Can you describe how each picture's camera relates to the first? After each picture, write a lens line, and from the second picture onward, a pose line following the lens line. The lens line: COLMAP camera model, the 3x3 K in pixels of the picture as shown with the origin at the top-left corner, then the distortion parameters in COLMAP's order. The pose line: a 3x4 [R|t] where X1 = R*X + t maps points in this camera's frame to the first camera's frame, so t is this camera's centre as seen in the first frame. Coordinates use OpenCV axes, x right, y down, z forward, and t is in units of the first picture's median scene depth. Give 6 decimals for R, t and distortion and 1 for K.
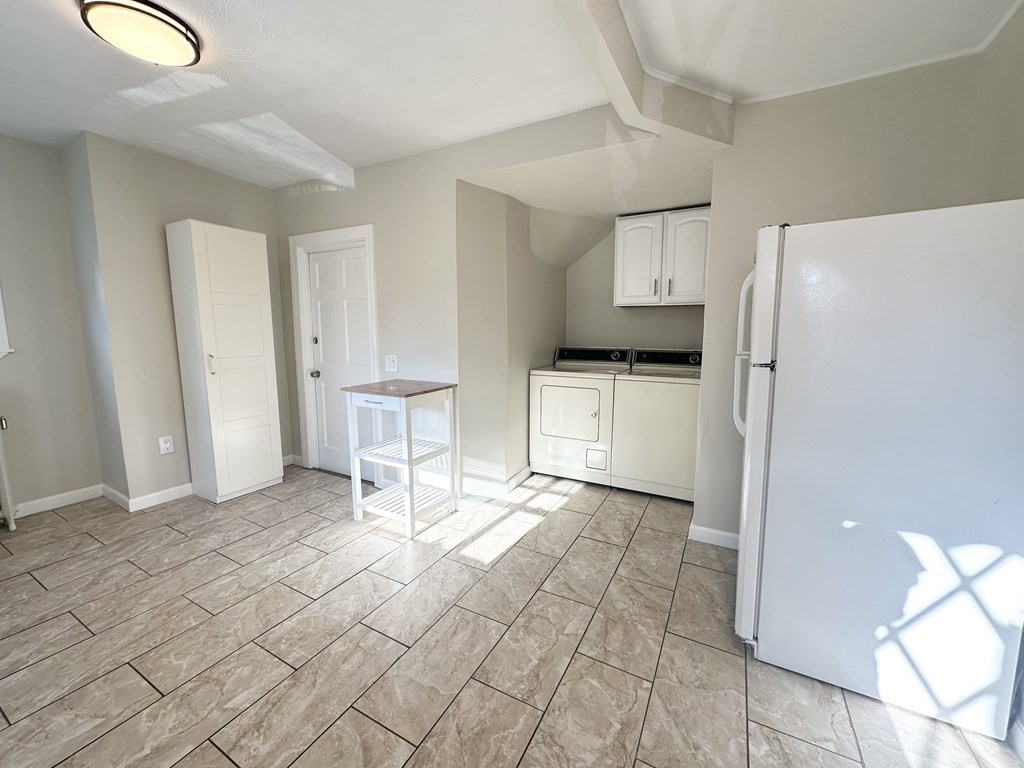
lens RADIAL K [[409.5, 0, 511.1], [0, 409.5, 380.5], [0, 0, 1]] dist [-0.001813, -0.000467]
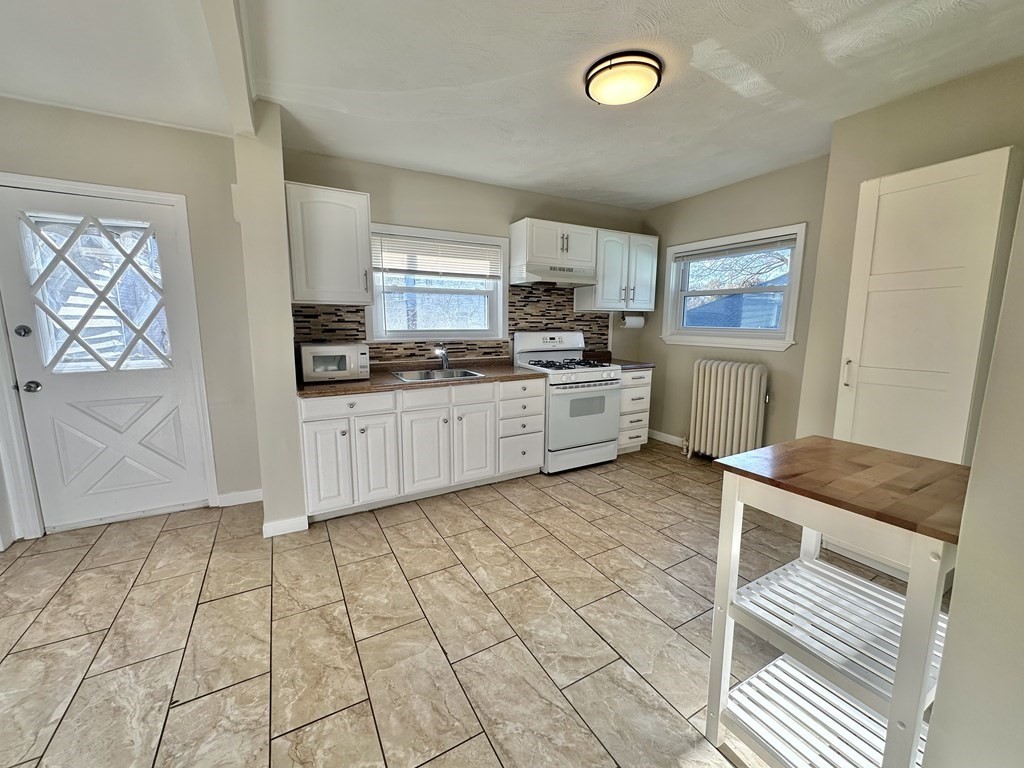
lens RADIAL K [[409.5, 0, 512.1], [0, 409.5, 381.9], [0, 0, 1]] dist [-0.001813, -0.000467]
pose [[-0.524696, 0.121148, -0.842626, 0.392503], [-0.108990, 0.972116, 0.207632, -0.190824], [0.844284, 0.200782, -0.496861, 1.449990]]
